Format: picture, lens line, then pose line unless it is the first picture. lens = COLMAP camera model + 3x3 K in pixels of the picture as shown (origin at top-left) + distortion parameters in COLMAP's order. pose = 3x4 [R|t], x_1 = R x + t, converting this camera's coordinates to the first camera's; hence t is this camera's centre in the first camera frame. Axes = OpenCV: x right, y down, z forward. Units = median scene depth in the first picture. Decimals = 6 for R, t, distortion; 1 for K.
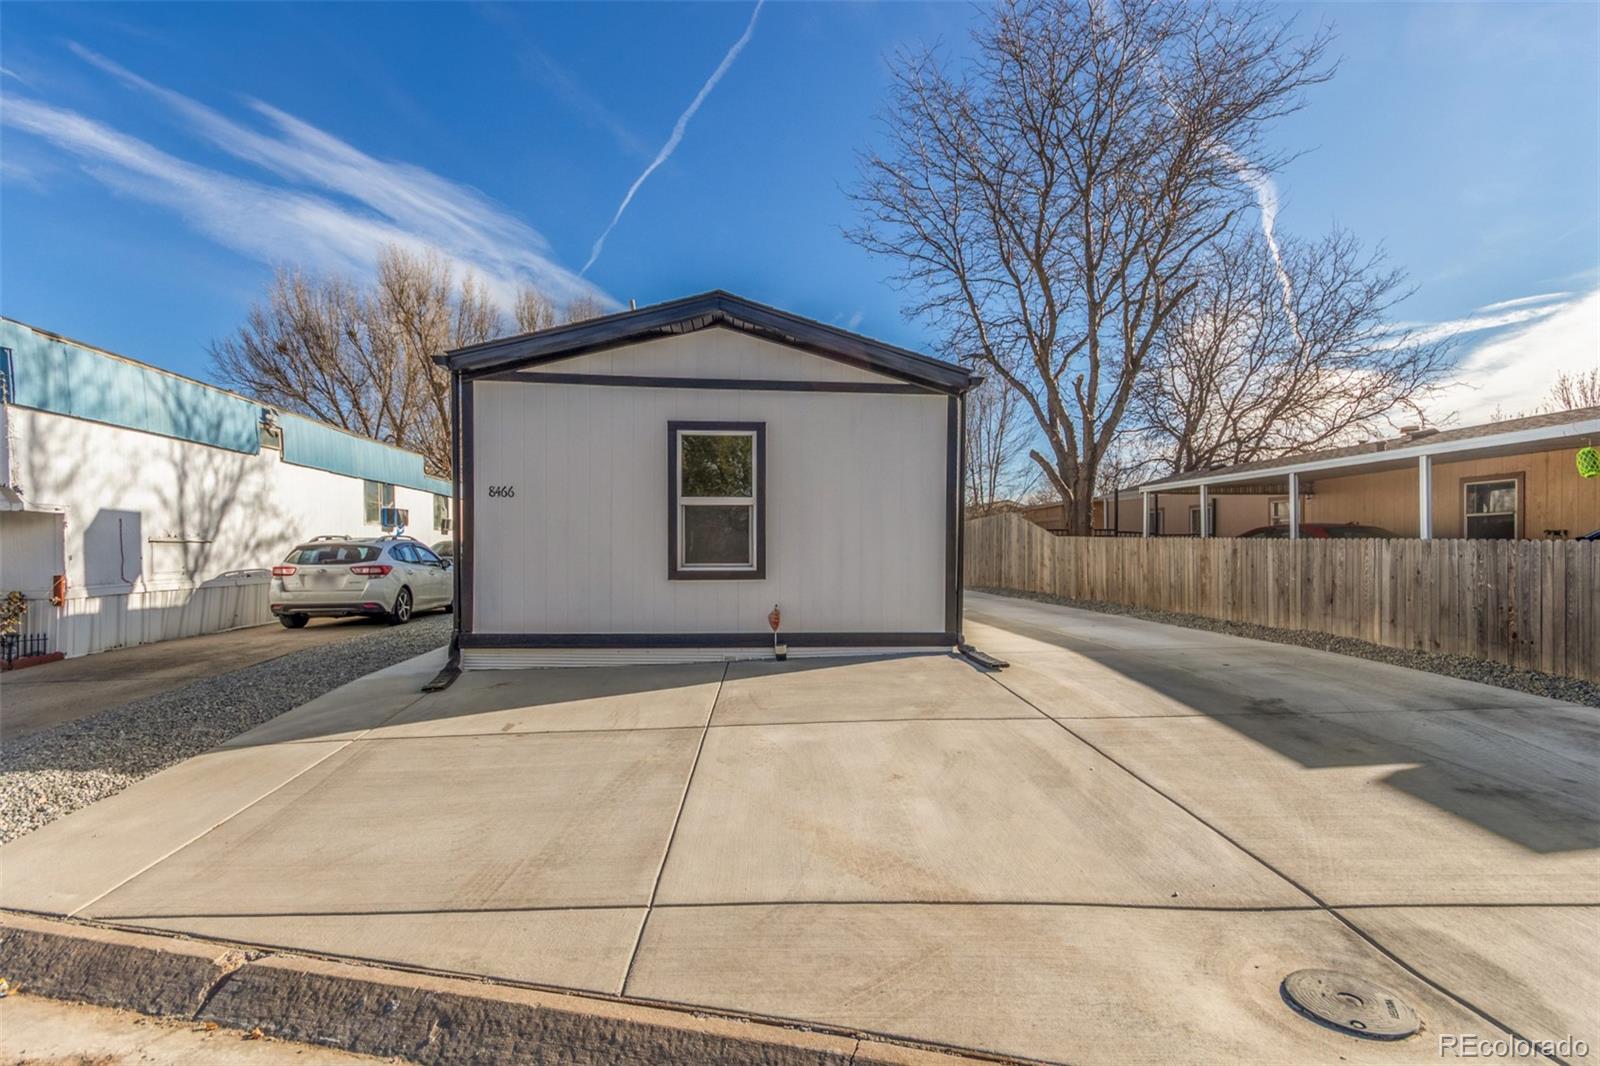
lens RADIAL K [[753.3, 0, 800.0], [0, 753.3, 533.0], [0, 0, 1]] dist [0.000367, -0.004946]
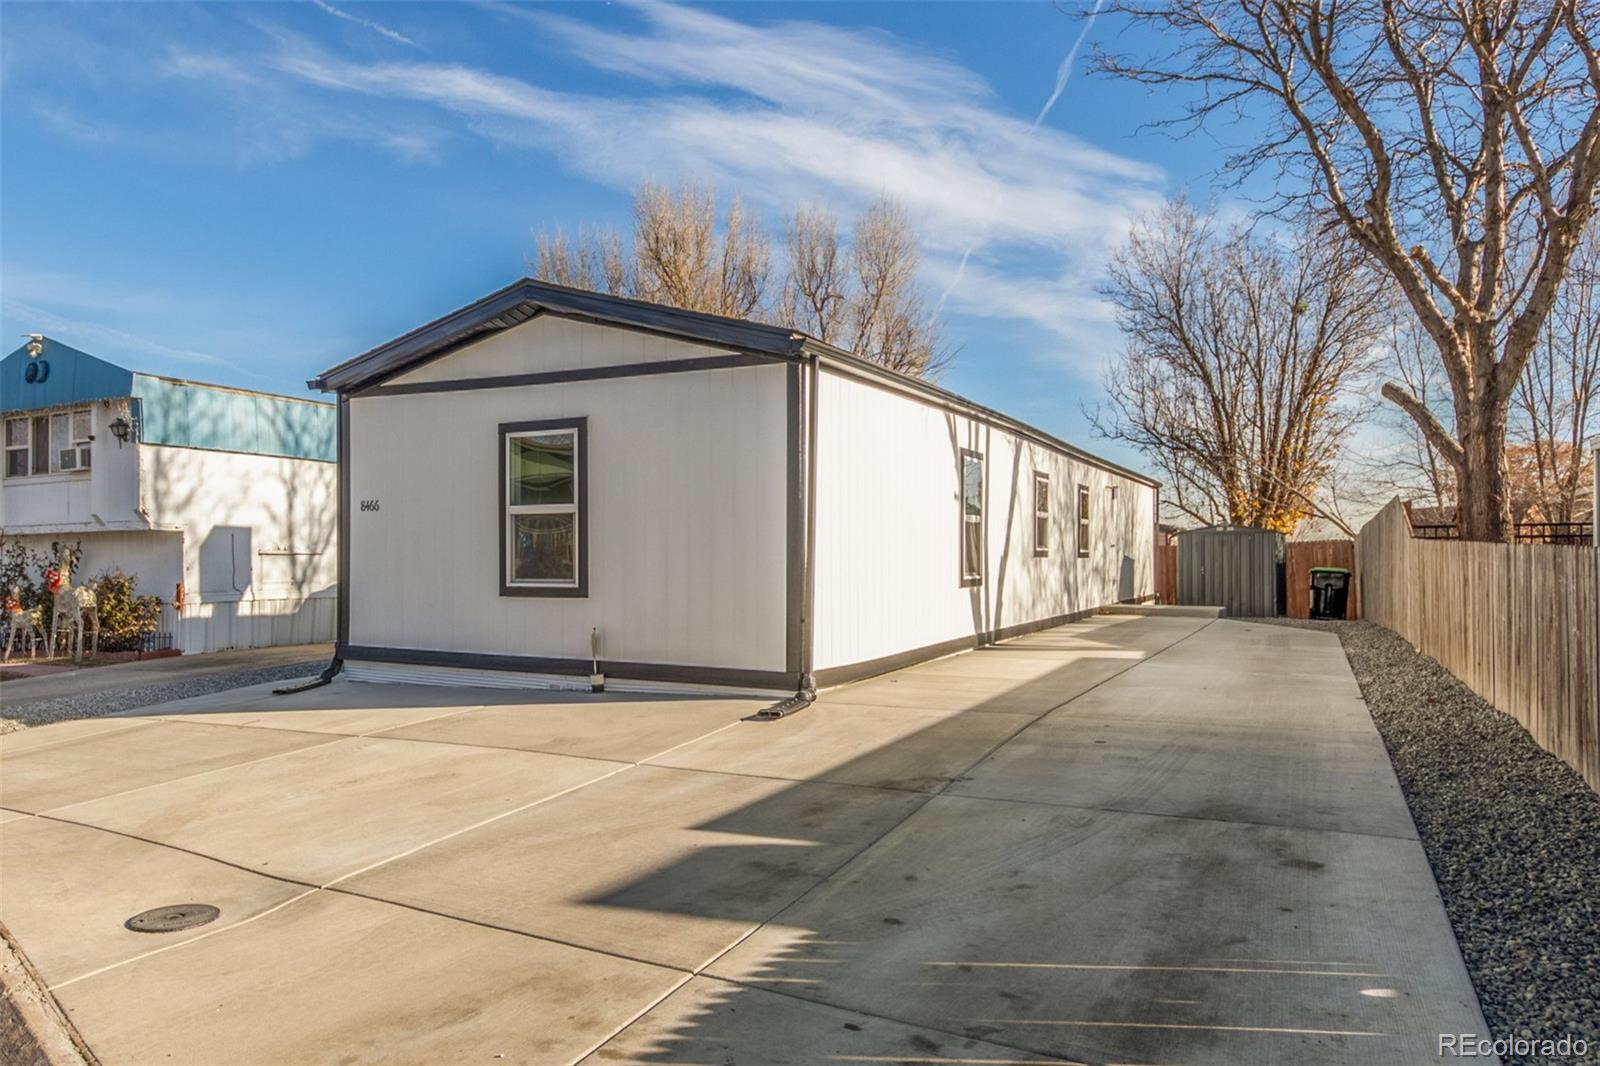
lens RADIAL K [[1362.4, 0, 800.0], [0, 1362.4, 533.0], [0, 0, 1]] dist [0.000219, 0.002442]
pose [[0.787609, -0.010123, -0.616093, 1.018104], [0.011670, 0.999931, -0.001511, -0.007493], [0.616065, -0.005999, 0.787672, -0.078306]]
